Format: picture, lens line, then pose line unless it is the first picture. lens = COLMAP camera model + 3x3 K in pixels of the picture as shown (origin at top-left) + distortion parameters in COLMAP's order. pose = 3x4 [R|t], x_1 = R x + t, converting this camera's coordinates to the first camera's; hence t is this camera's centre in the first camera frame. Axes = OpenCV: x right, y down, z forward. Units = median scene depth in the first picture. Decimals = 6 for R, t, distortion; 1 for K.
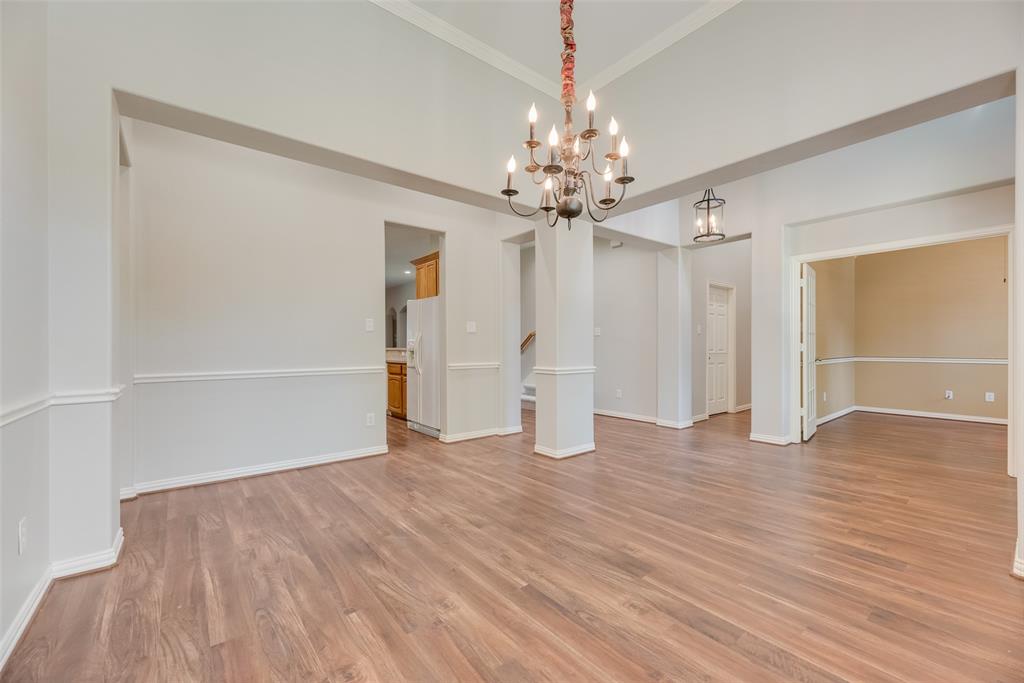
lens RADIAL K [[415.1, 0, 511.2], [0, 415.1, 345.7], [0, 0, 1]] dist [0.001899, -0.000126]
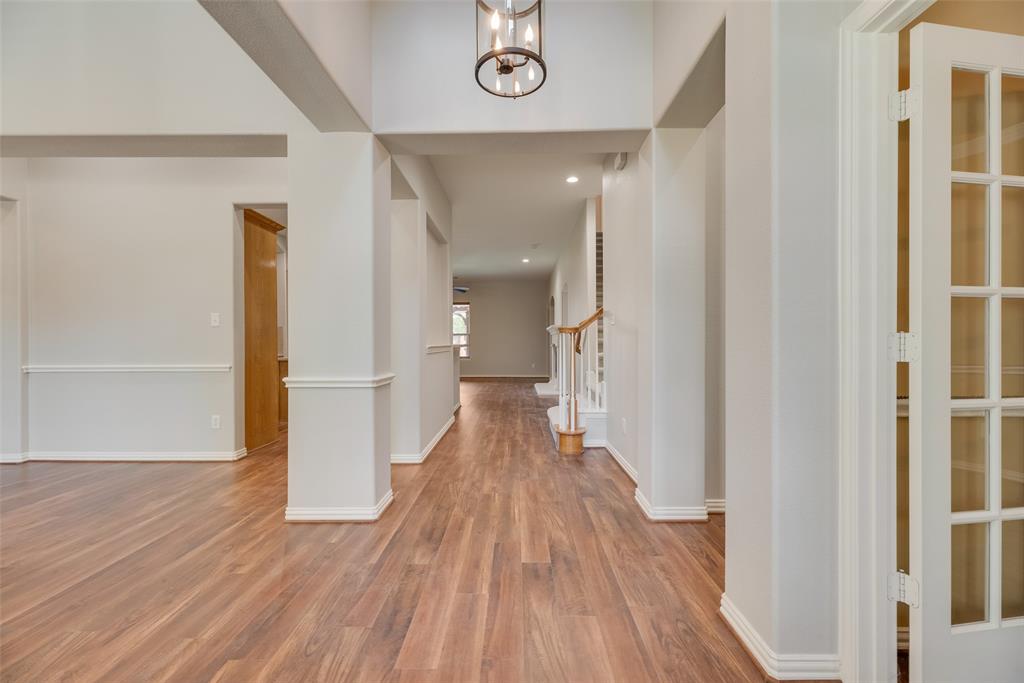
lens RADIAL K [[415.1, 0, 511.4], [0, 415.1, 341.4], [0, 0, 1]] dist [0.001899, -0.000126]
pose [[0.770297, -0.001844, -0.637683, 0.850624], [0.001466, 0.999998, -0.001121, 0.000593], [0.637683, -0.000072, 0.770298, 0.797506]]
